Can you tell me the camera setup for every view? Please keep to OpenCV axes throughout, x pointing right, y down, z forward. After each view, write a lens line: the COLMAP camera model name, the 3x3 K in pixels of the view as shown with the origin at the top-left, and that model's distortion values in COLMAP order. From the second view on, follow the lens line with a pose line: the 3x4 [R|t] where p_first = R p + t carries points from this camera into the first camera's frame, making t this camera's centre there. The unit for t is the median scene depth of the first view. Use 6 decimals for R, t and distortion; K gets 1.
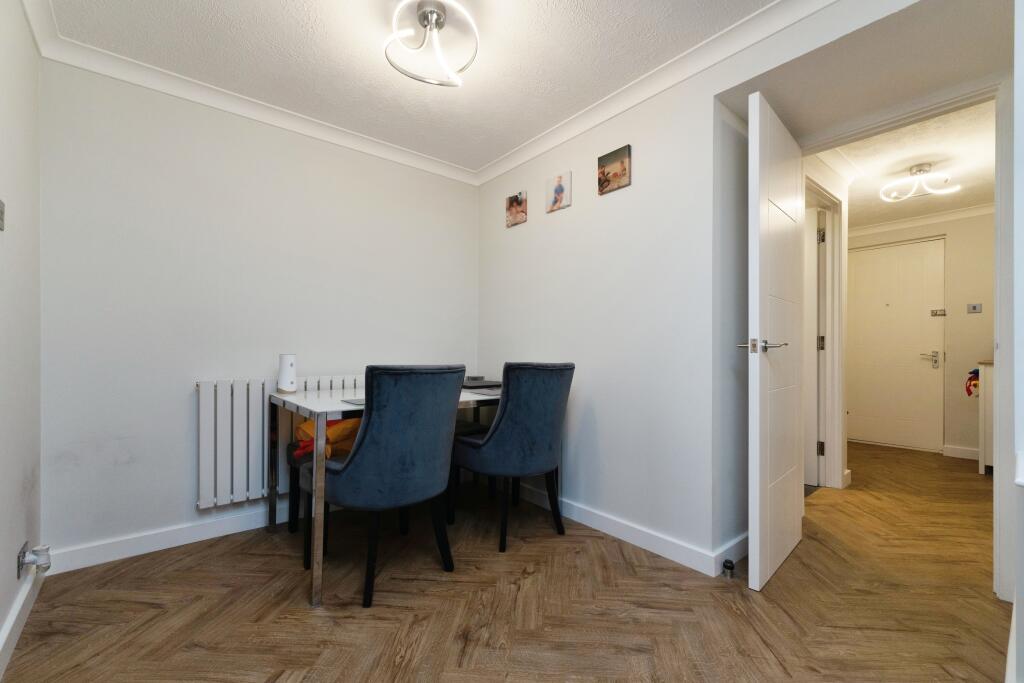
lens RADIAL K [[431.4, 0, 512.0], [0, 431.4, 341.5], [0, 0, 1]] dist [0.005434, 0.000202]
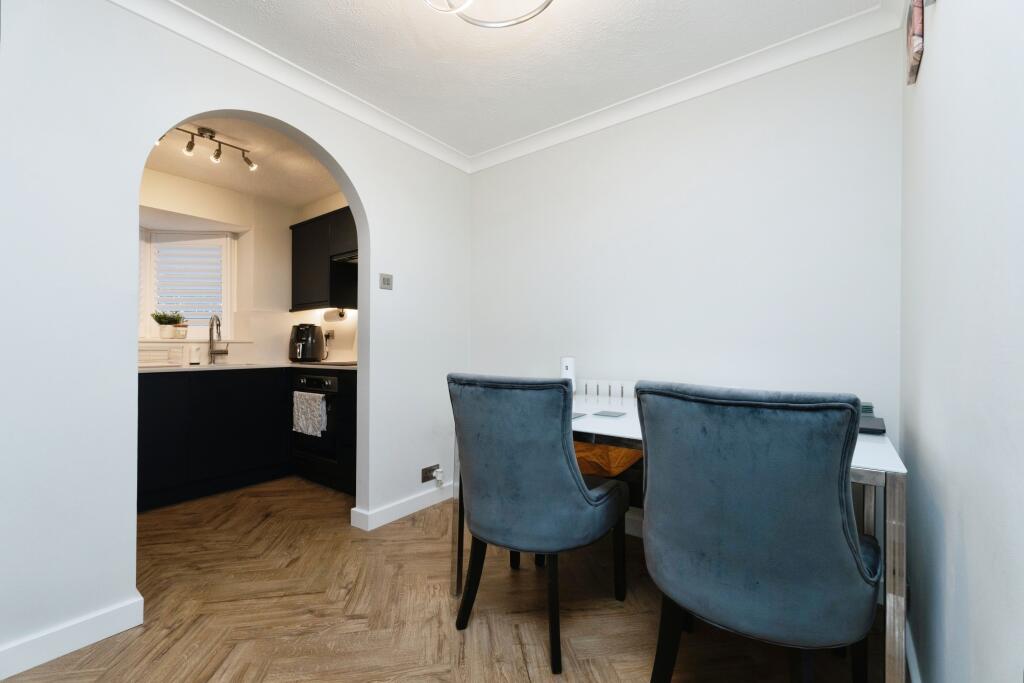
lens RADIAL K [[433.2, 0, 517.4], [0, 433.2, 322.9], [0, 0, 1]] dist [0.002971, 0.000198]
pose [[0.247957, -0.056897, -0.967099, 0.662092], [0.007449, 0.998356, -0.056826, 0.014222], [0.968742, 0.006886, 0.247973, 0.927992]]
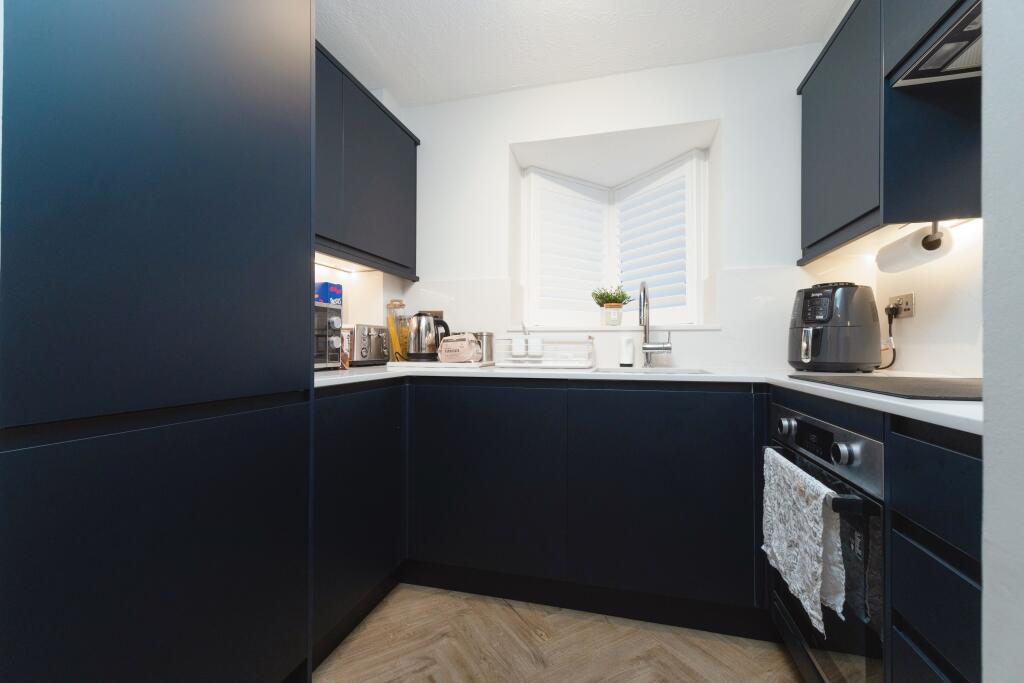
lens RADIAL K [[437.8, 0, 509.0], [0, 437.8, 347.9], [0, 0, 1]] dist [0.008534, 0.000119]
pose [[-0.809595, -0.000945, -0.586988, -0.763840], [-0.000289, 0.999999, -0.001212, 0.031253], [0.586988, -0.000812, -0.809595, 0.789615]]
